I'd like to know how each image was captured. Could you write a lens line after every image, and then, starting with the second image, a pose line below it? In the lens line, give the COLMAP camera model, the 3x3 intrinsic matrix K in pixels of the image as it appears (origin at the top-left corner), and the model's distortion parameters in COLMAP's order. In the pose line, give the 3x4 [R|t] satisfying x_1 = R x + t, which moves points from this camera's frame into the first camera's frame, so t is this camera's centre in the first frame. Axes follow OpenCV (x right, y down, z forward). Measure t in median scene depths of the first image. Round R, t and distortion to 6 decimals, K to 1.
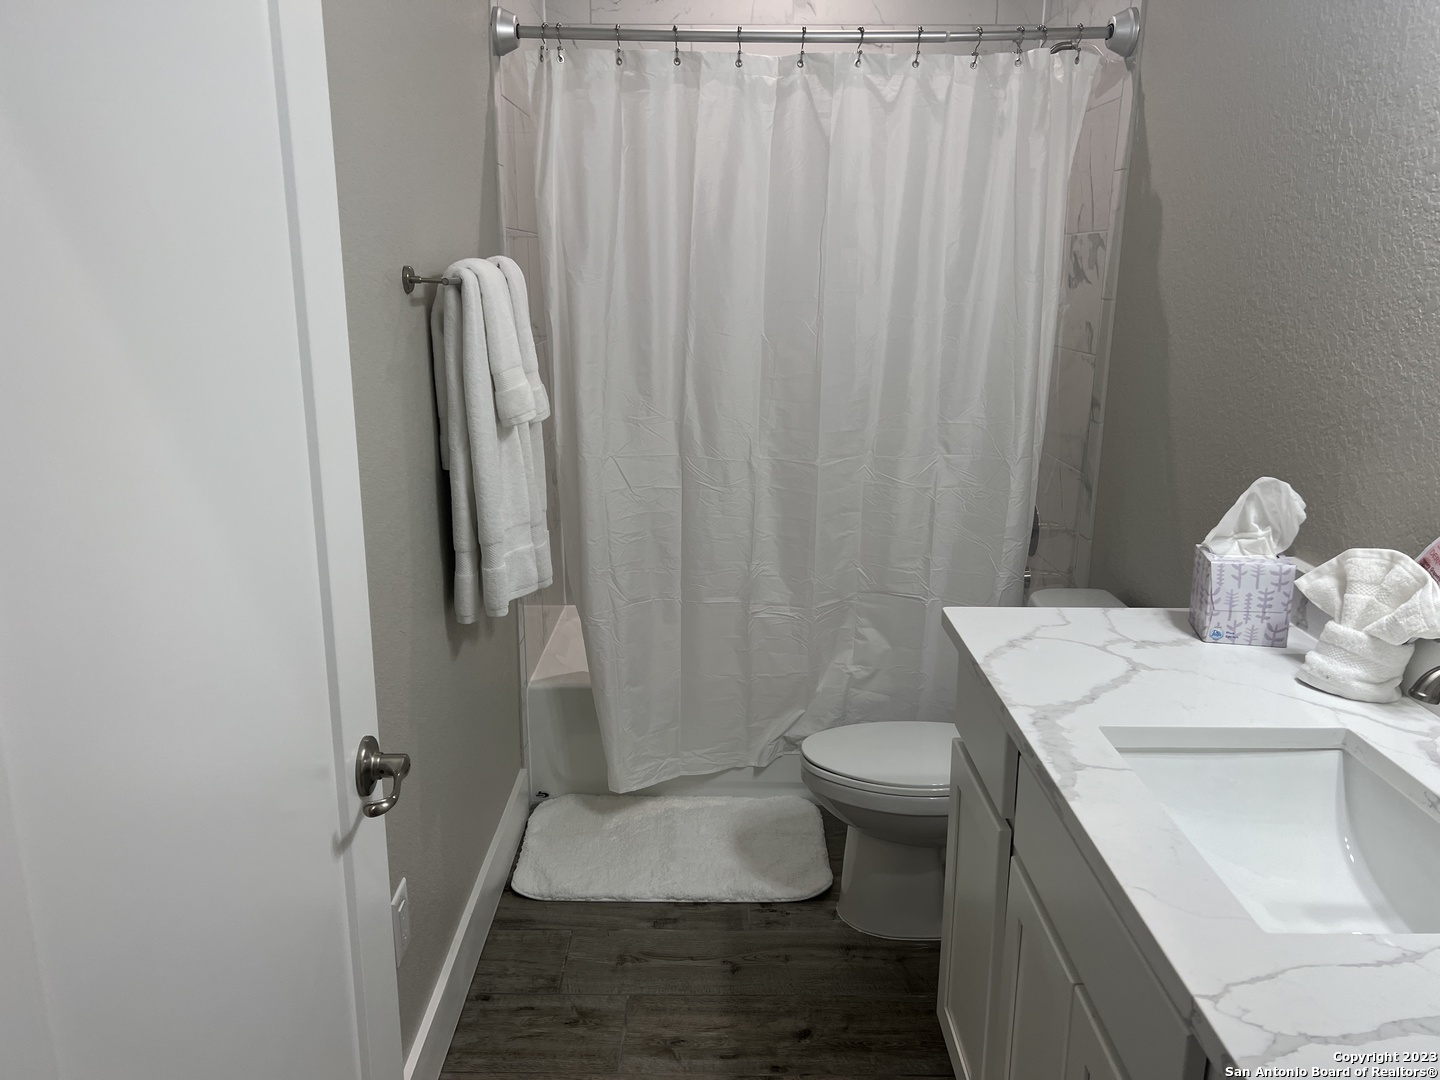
lens RADIAL K [[1090.0, 0, 718.2], [0, 1090.0, 540.9], [0, 0, 1]] dist [0.052875, -0.058621]
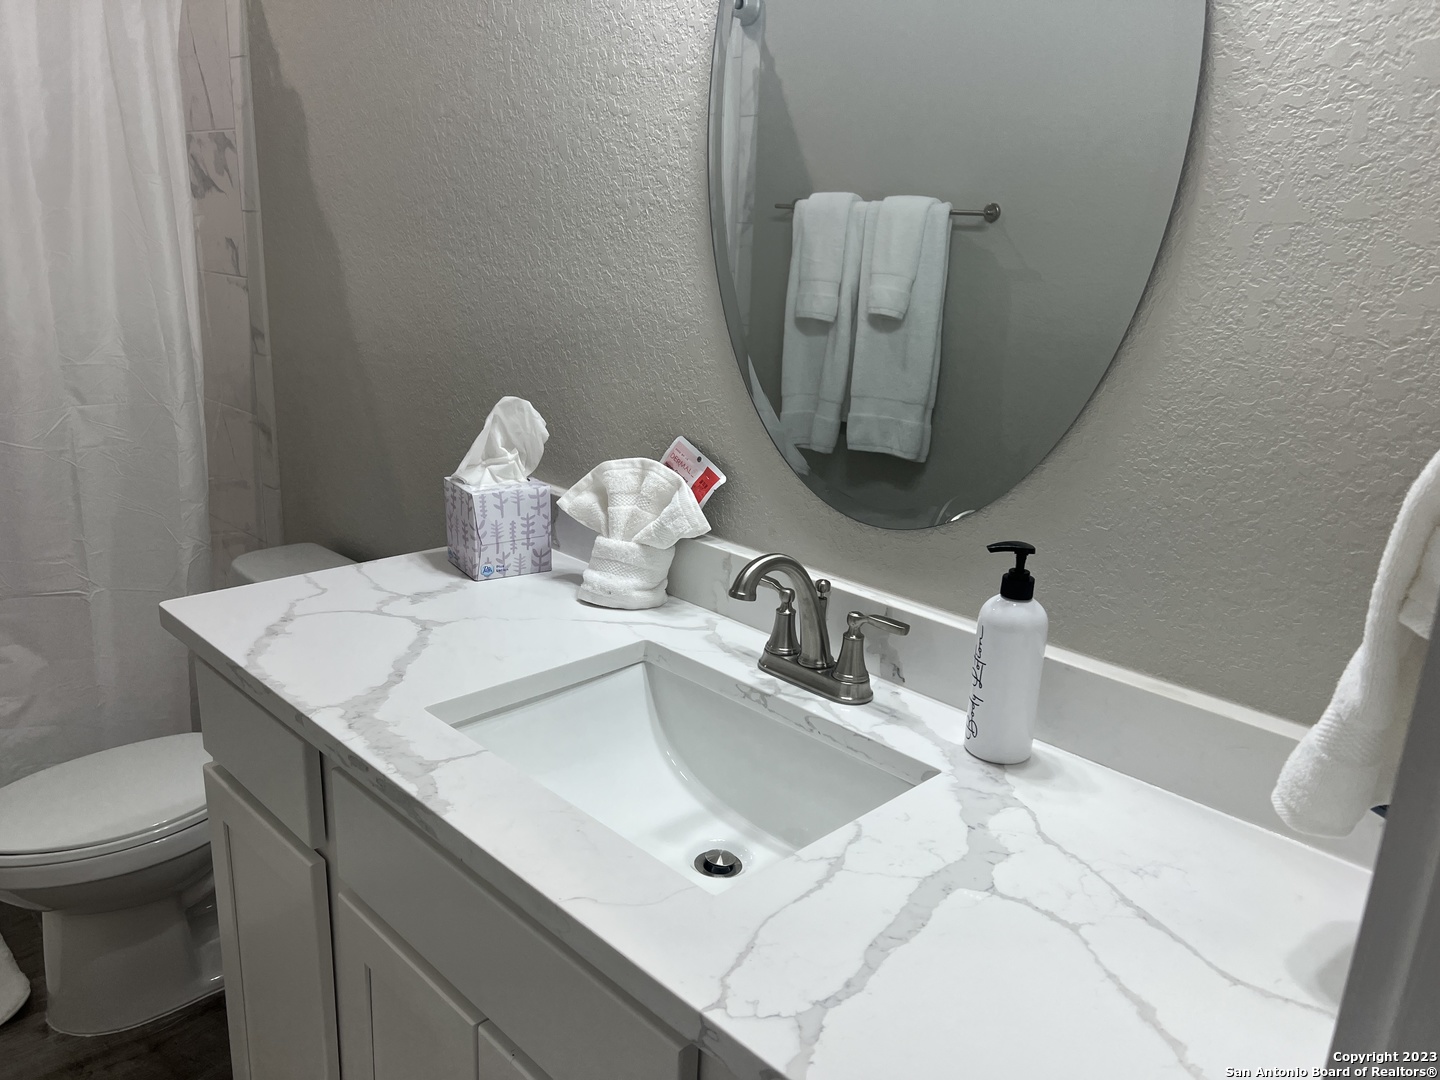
lens RADIAL K [[1090.0, 0, 717.8], [0, 1090.0, 549.5], [0, 0, 1]] dist [0.052875, -0.058621]
pose [[0.713294, -0.174781, 0.678721, -0.030651], [0.133229, 0.984562, 0.113524, -0.011323], [-0.688085, 0.009449, 0.725568, 0.199456]]
